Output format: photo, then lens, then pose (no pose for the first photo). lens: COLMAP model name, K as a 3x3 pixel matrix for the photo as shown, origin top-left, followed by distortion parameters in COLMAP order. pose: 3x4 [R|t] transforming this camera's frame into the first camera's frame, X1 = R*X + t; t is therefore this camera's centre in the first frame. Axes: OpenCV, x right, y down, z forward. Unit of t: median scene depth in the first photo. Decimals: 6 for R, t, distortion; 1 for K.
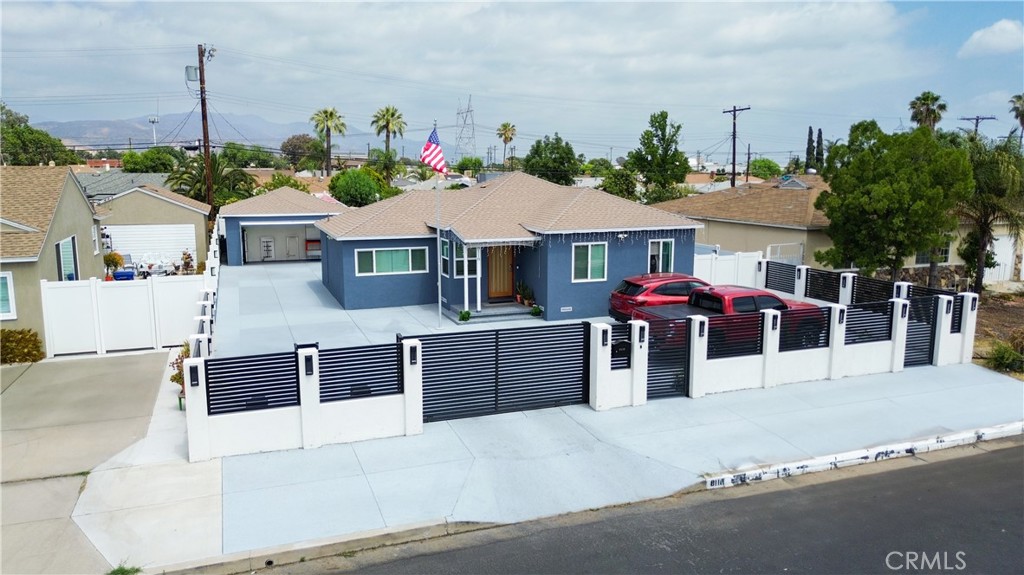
lens RADIAL K [[742.5, 0, 512.0], [0, 742.5, 287.5], [0, 0, 1]] dist [0.030956, -0.000024]
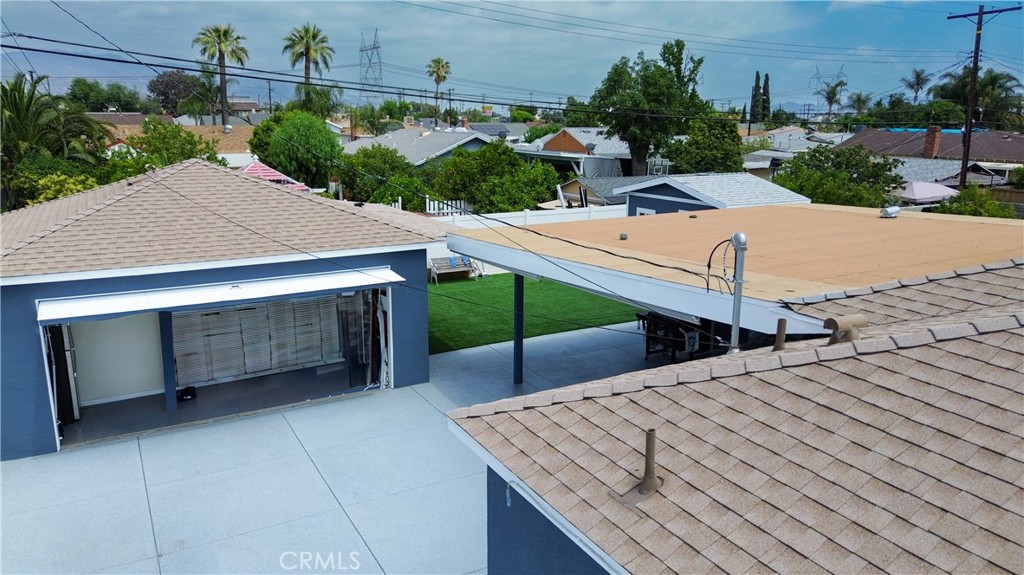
lens RADIAL K [[744.1, 0, 512.0], [0, 744.1, 287.5], [0, 0, 1]] dist [0.010193, 0.005702]
pose [[0.989106, -0.027162, 0.144677, -0.083092], [0.017299, 0.997467, 0.069001, -0.038258], [-0.146185, -0.065746, 0.987070, 0.250420]]
